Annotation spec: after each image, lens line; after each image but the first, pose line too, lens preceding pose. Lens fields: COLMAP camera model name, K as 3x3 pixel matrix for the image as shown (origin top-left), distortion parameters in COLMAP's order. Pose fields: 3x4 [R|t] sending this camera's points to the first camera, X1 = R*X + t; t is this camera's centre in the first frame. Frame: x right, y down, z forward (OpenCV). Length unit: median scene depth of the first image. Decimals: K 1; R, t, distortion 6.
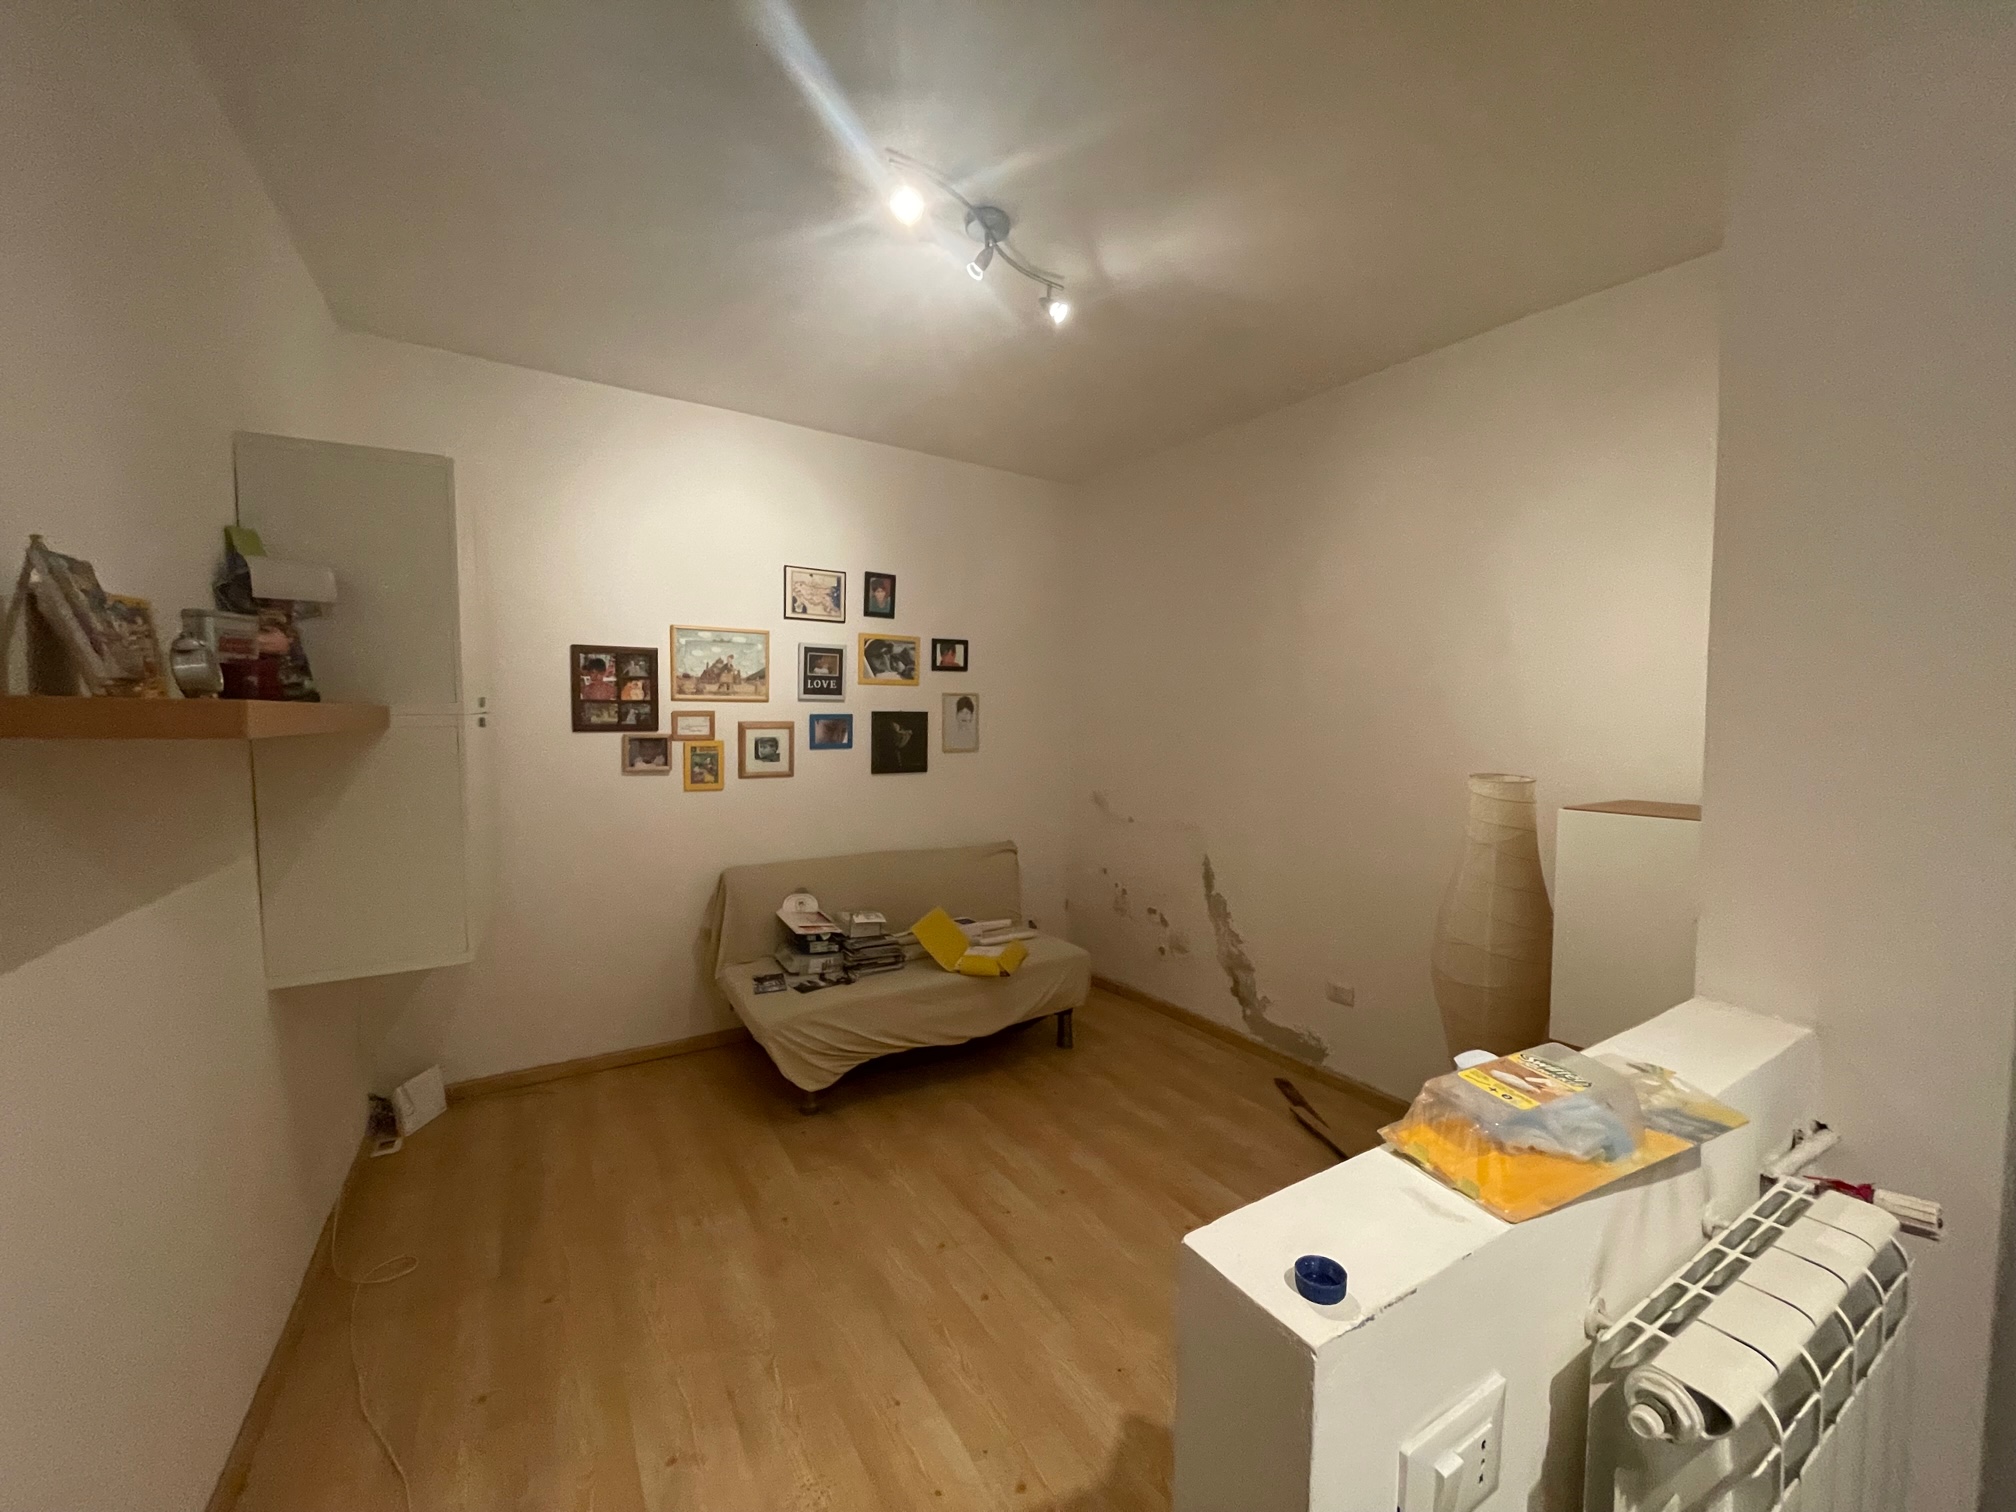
lens RADIAL K [[814.2, 0, 1010.7], [0, 814.2, 751.7], [0, 0, 1]] dist [-0.005332, 0.000373]
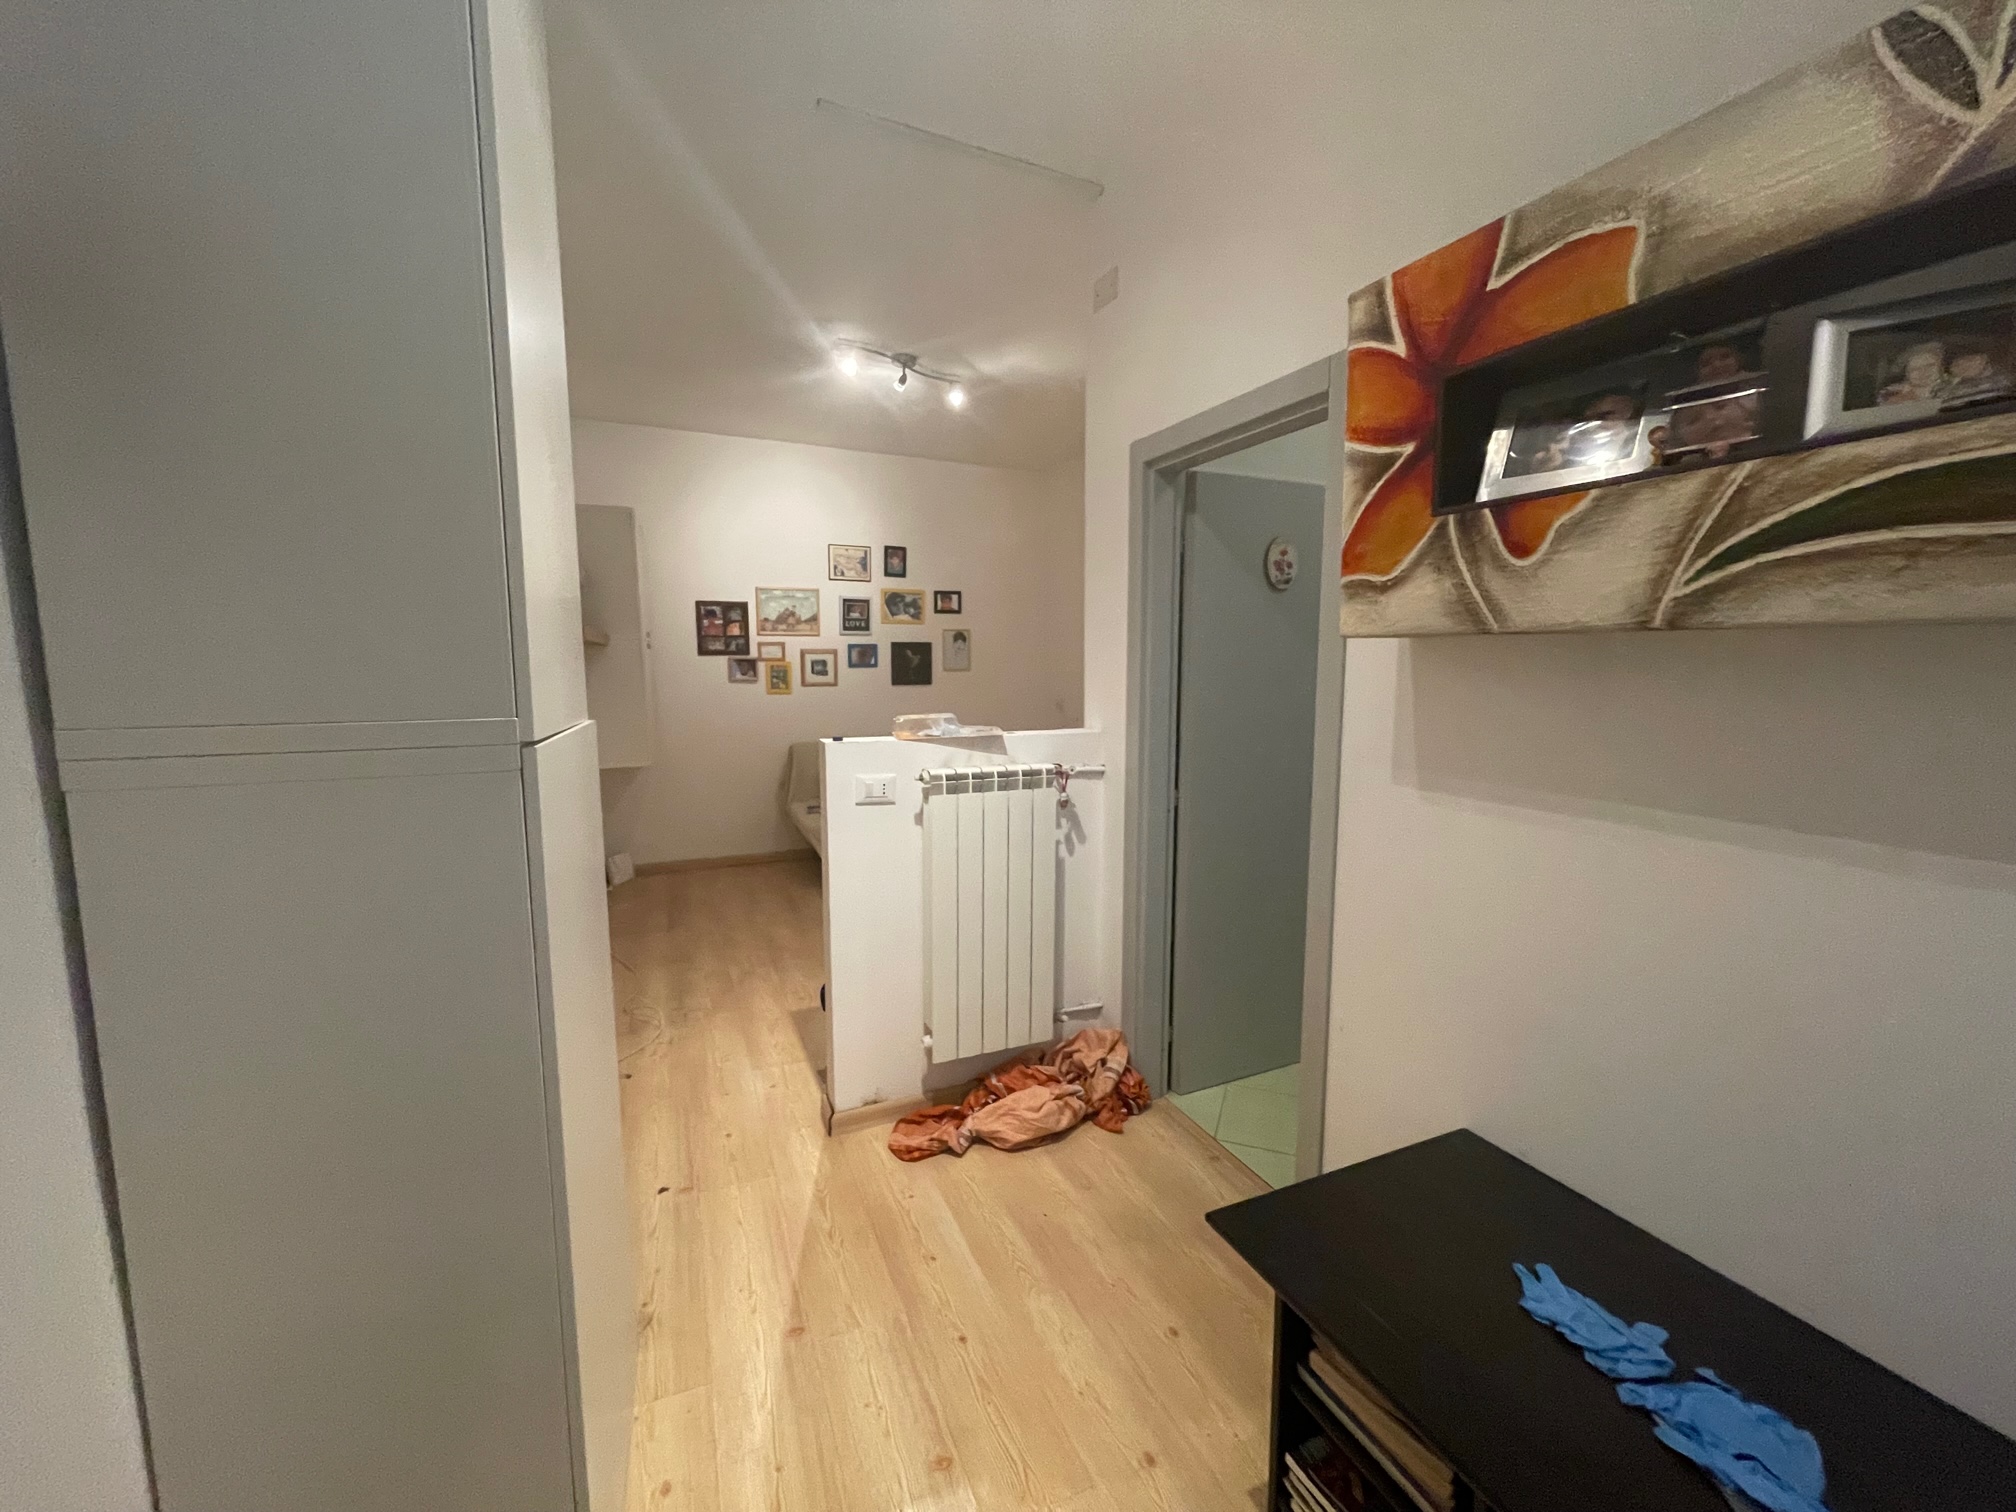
lens RADIAL K [[814.2, 0, 1010.0], [0, 814.2, 754.3], [0, 0, 1]] dist [-0.005332, 0.000373]
pose [[0.989848, 0.006091, -0.142002, 0.268711], [0.003791, 0.997595, 0.069213, 0.054979], [0.142082, -0.069049, 0.987444, -0.460365]]
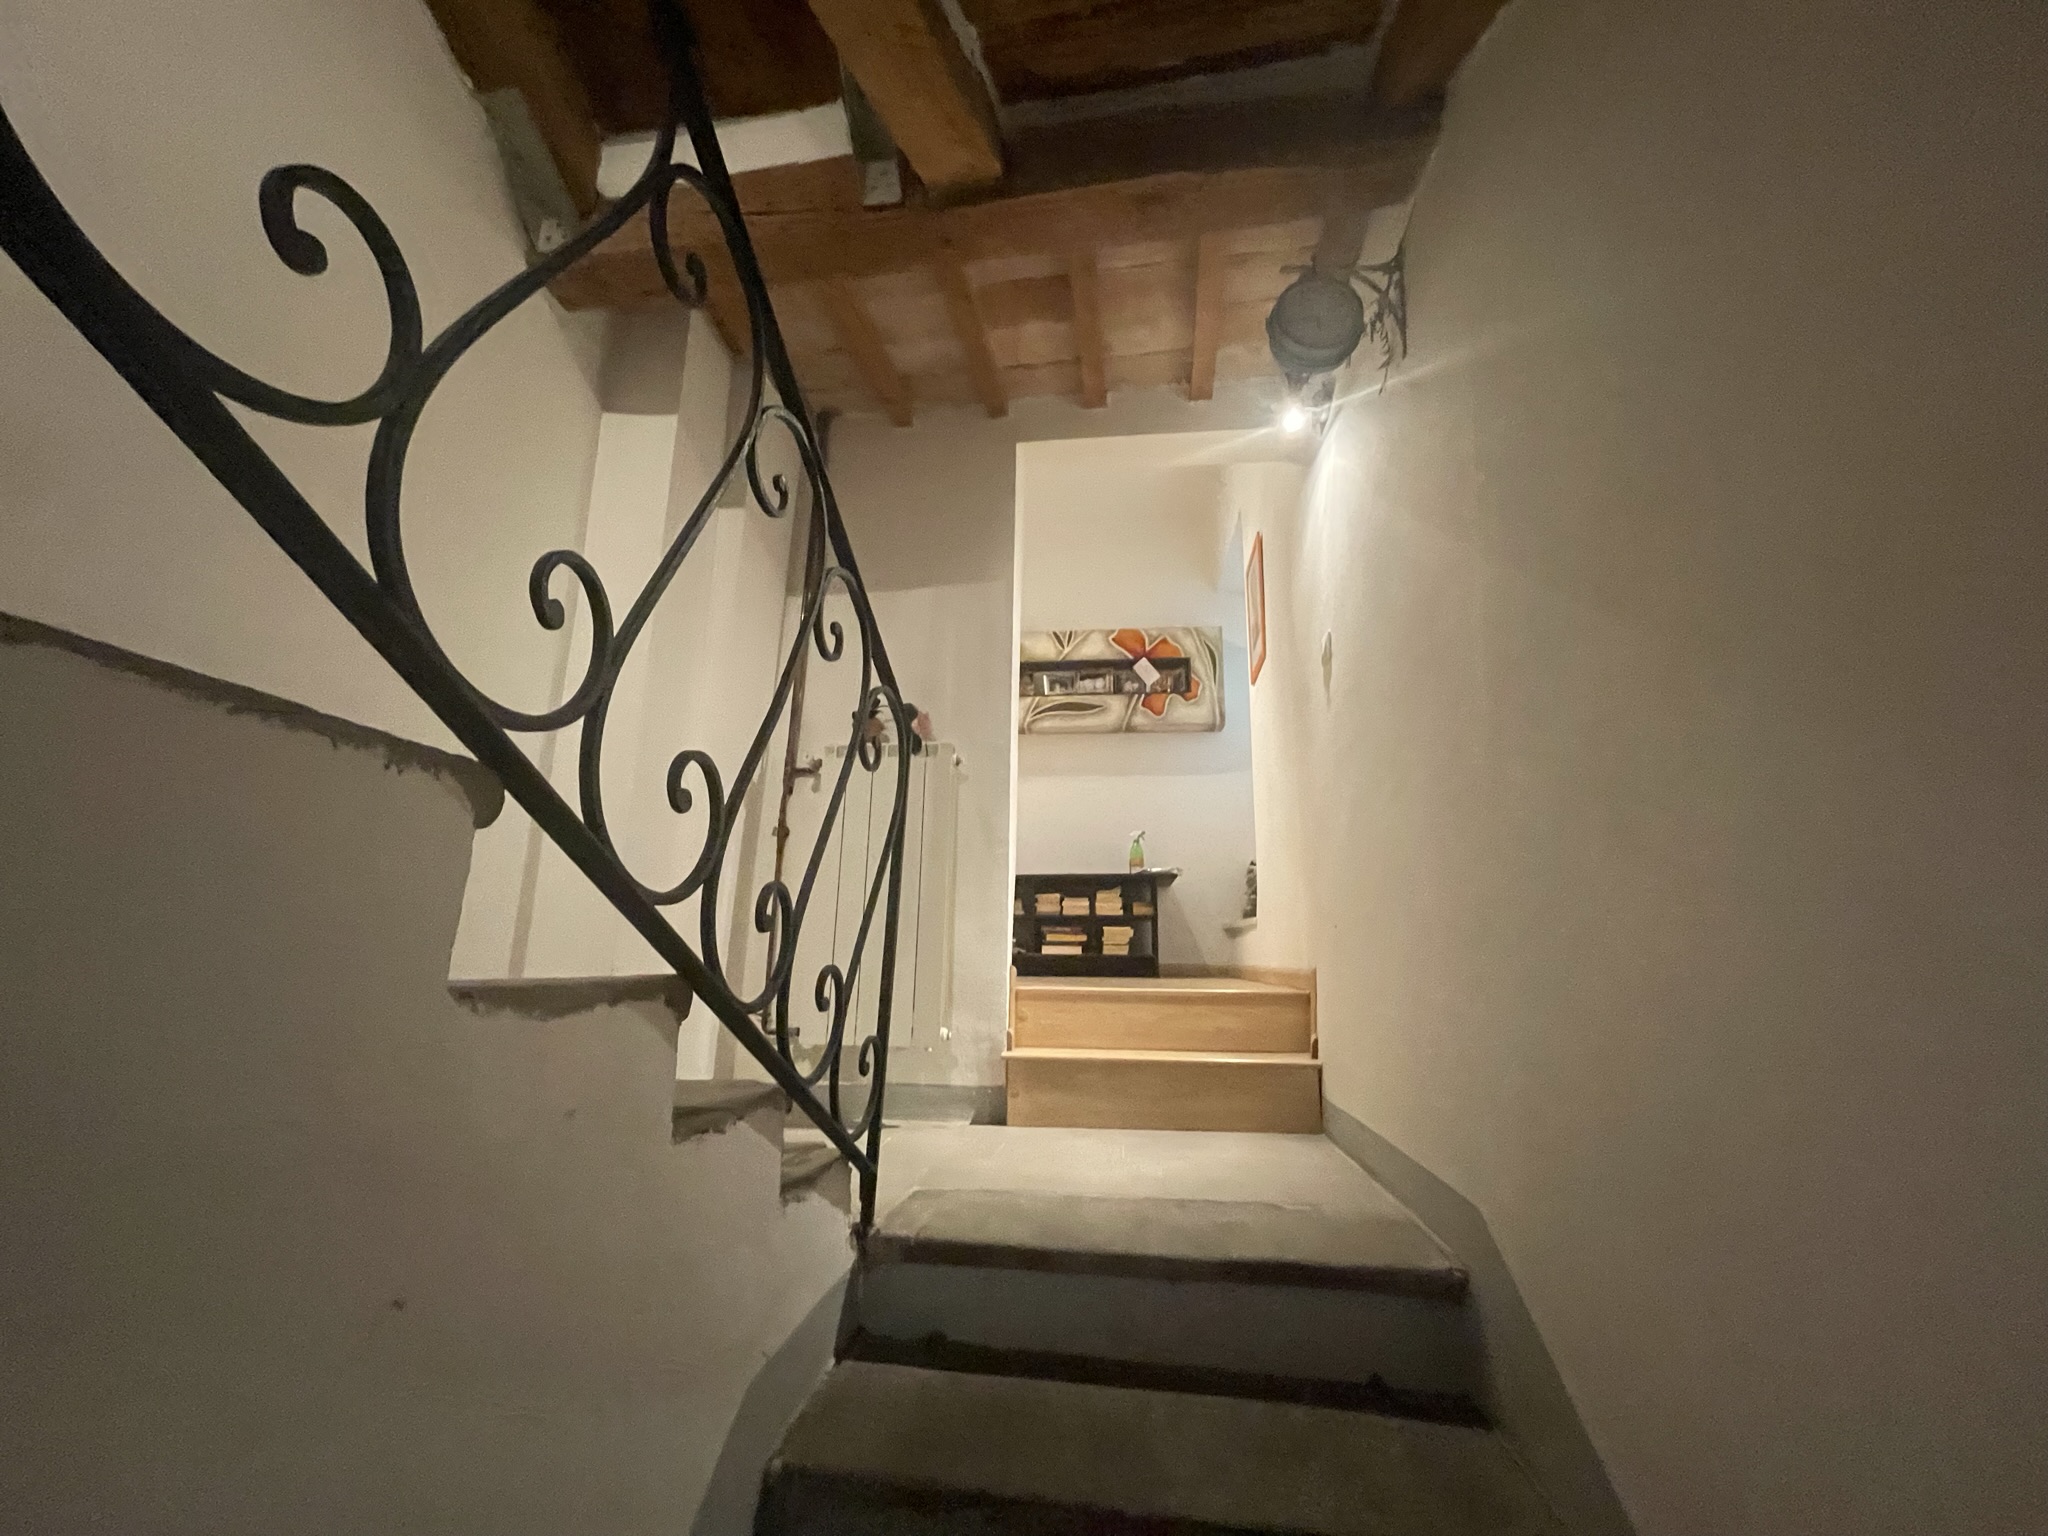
lens RADIAL K [[827.2, 0, 1027.6], [0, 827.2, 762.6], [0, 0, 1]] dist [-0.005332, 0.000373]
pose [[0.614592, 0.166840, 0.771000, -2.039989], [0.031153, 0.971483, -0.235056, 1.010175], [-0.788230, 0.168482, 0.591868, -1.765141]]
